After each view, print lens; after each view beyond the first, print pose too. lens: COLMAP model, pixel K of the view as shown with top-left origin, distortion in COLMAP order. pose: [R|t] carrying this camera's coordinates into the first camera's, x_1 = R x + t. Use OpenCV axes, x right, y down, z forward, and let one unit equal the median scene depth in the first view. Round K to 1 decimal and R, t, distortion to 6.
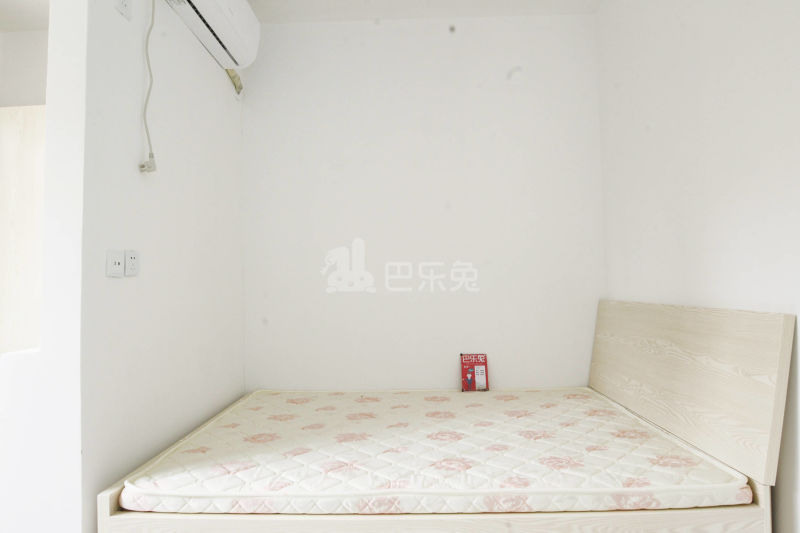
lens RADIAL K [[472.9, 0, 400.0], [0, 472.9, 266.5], [0, 0, 1]] dist [-0.033621, 0.000013]
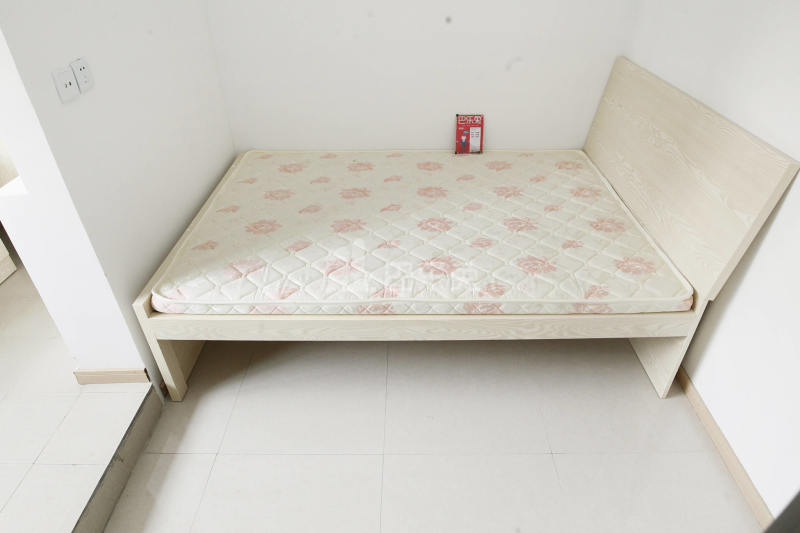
lens RADIAL K [[486.0, 0, 400.0], [0, 486.0, 266.5], [0, 0, 1]] dist [-0.033805, -0.001365]
pose [[0.999898, -0.002294, 0.014110, 0.000956], [-0.006733, 0.795151, 0.606374, -0.274010], [-0.012611, -0.606407, 0.795054, 0.078443]]
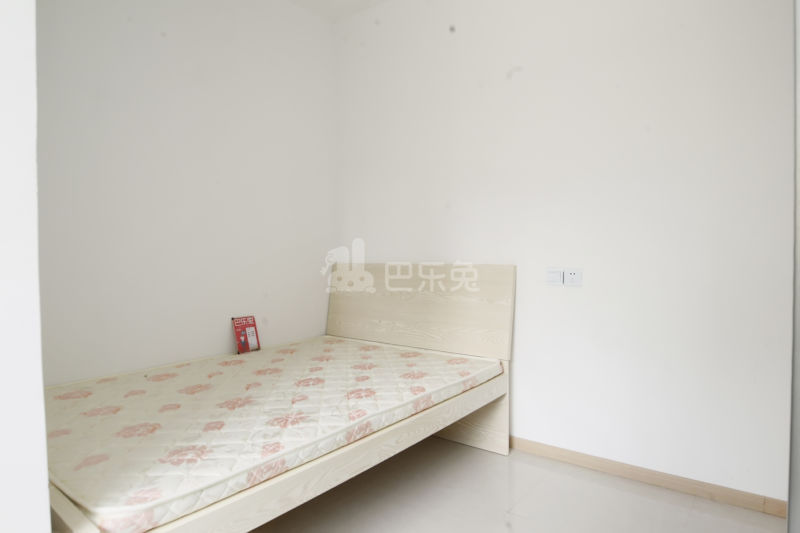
lens RADIAL K [[476.2, 0, 398.6], [0, 476.2, 266.4], [0, 0, 1]] dist [-0.025826, -0.002040]
pose [[0.604542, -0.009523, 0.796516, -0.783022], [-0.032393, 0.998808, 0.036528, 0.047539], [-0.795914, -0.047884, 0.603513, 0.202380]]
